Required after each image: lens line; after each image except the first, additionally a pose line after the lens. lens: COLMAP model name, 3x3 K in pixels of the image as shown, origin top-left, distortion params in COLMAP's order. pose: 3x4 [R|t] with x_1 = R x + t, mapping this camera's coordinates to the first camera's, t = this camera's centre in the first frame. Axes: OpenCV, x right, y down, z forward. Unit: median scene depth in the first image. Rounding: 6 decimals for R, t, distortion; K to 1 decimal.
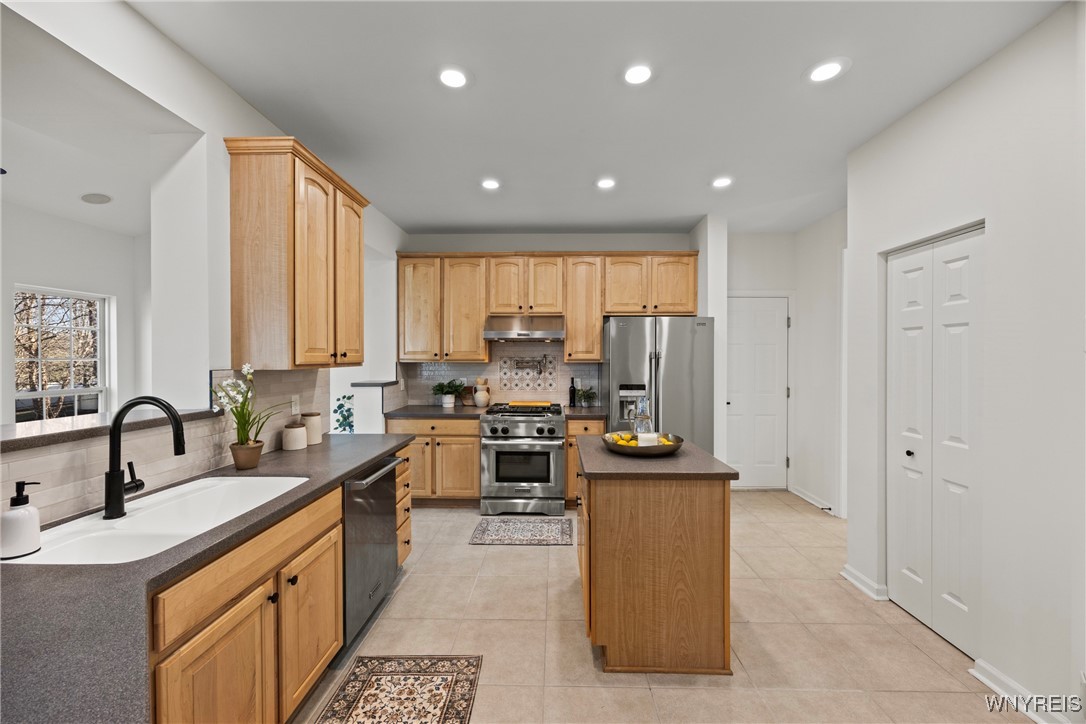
lens RADIAL K [[417.4, 0, 546.7], [0, 417.4, 360.6], [0, 0, 1]] dist [-0.000631, 0.000113]
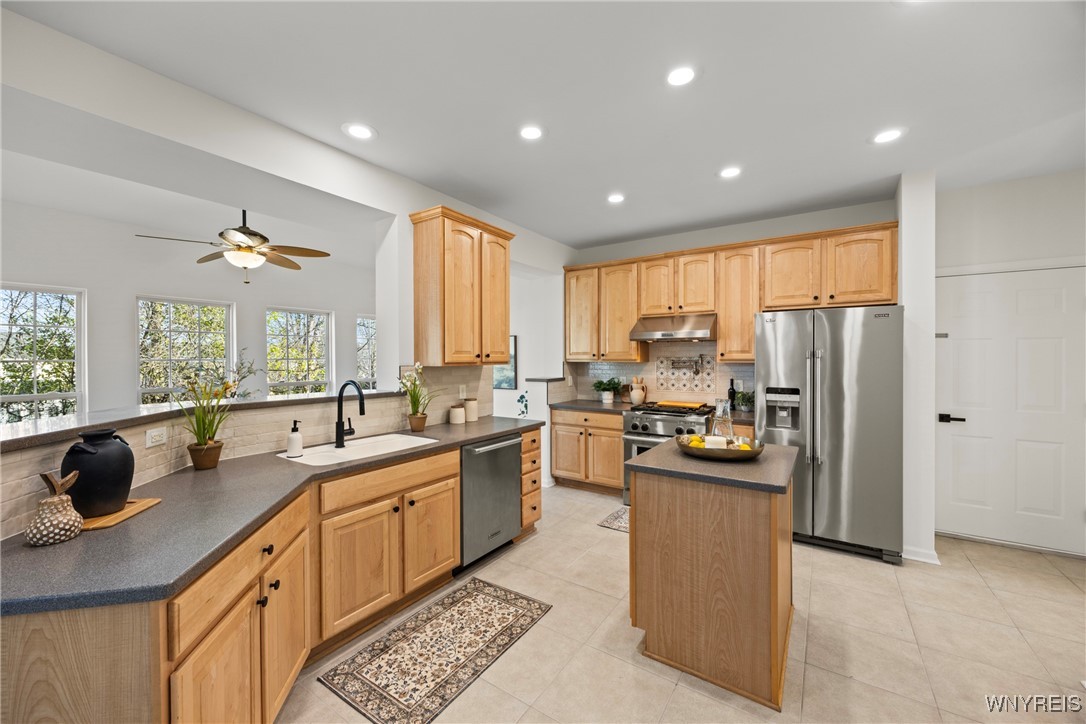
lens RADIAL K [[417.4, 0, 546.7], [0, 417.4, 360.6], [0, 0, 1]] dist [-0.000631, 0.000113]
pose [[0.844216, 0.002721, -0.535997, 0.387388], [-0.002805, 0.999996, 0.000657, 0.000280], [0.535996, 0.000949, 0.844220, -0.019180]]
